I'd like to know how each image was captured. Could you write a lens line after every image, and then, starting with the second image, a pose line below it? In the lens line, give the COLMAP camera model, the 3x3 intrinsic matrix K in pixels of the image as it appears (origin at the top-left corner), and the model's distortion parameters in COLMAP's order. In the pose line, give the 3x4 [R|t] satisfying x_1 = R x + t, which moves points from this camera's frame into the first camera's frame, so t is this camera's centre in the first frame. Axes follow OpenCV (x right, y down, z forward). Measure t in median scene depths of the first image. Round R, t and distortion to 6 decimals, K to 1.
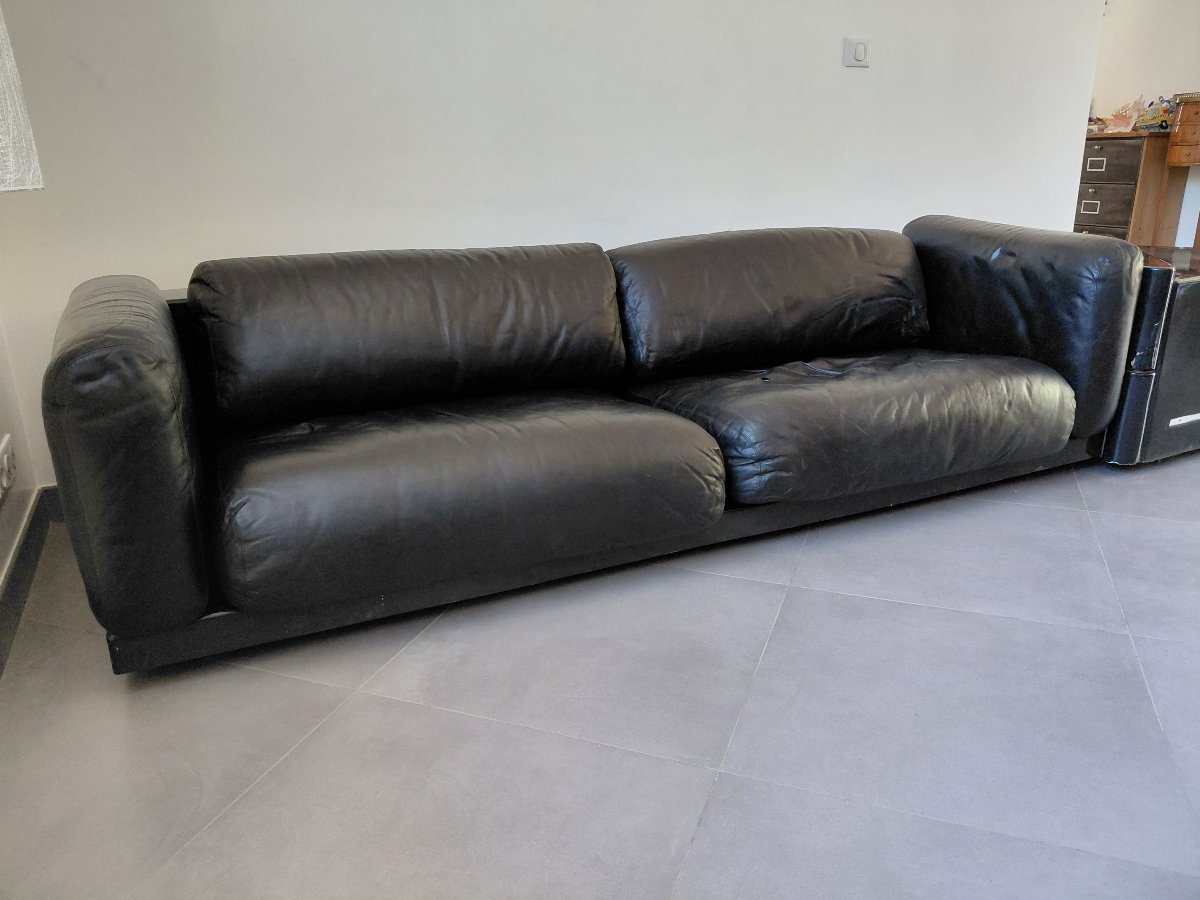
lens RADIAL K [[873.0, 0, 595.1], [0, 873.0, 444.2], [0, 0, 1]] dist [0.099333, -0.191350]
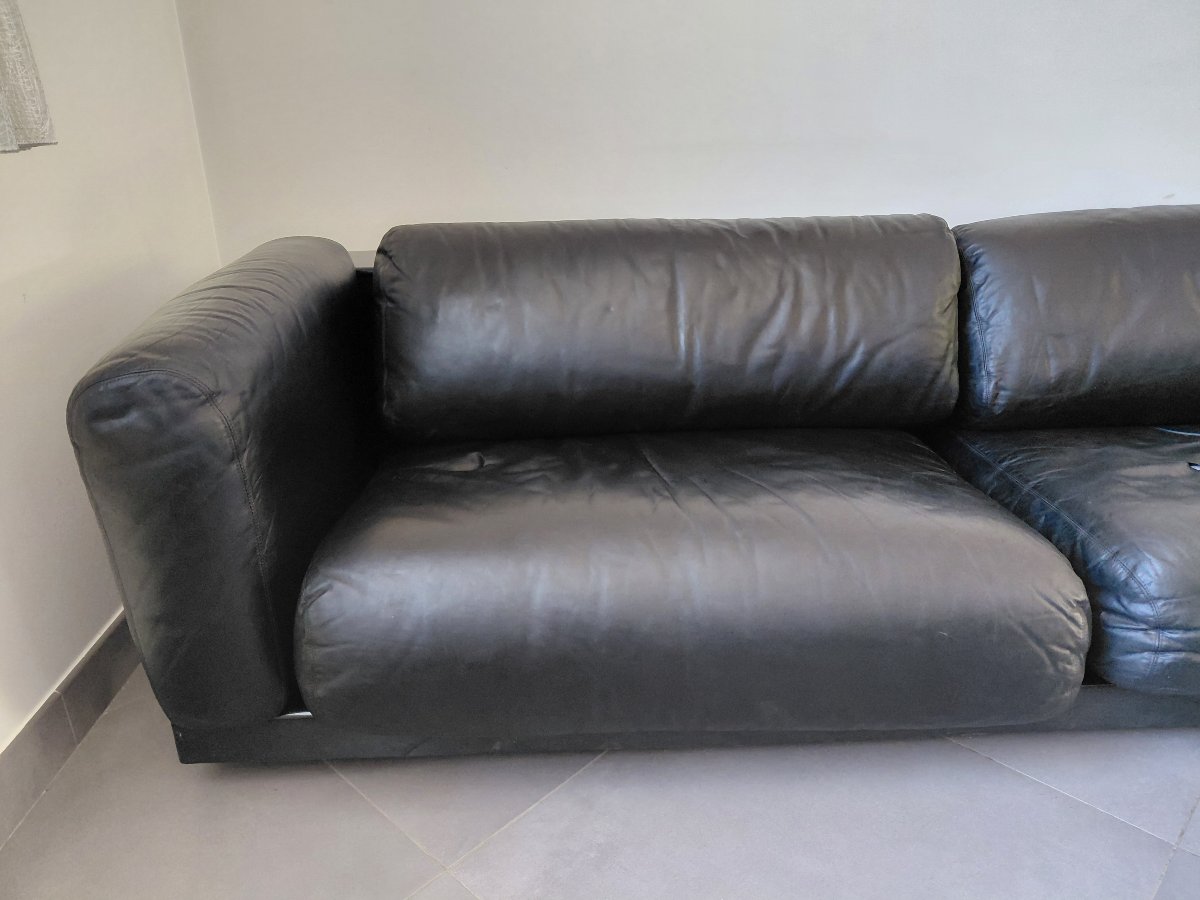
lens RADIAL K [[886.3, 0, 600.0], [0, 886.3, 450.0], [0, 0, 1]] dist [0.086665, -0.171182]
pose [[0.920018, 0.144454, -0.364281, 0.043347], [-0.113809, 0.988007, 0.104355, -0.109644], [0.374987, -0.054550, 0.925424, 0.307939]]
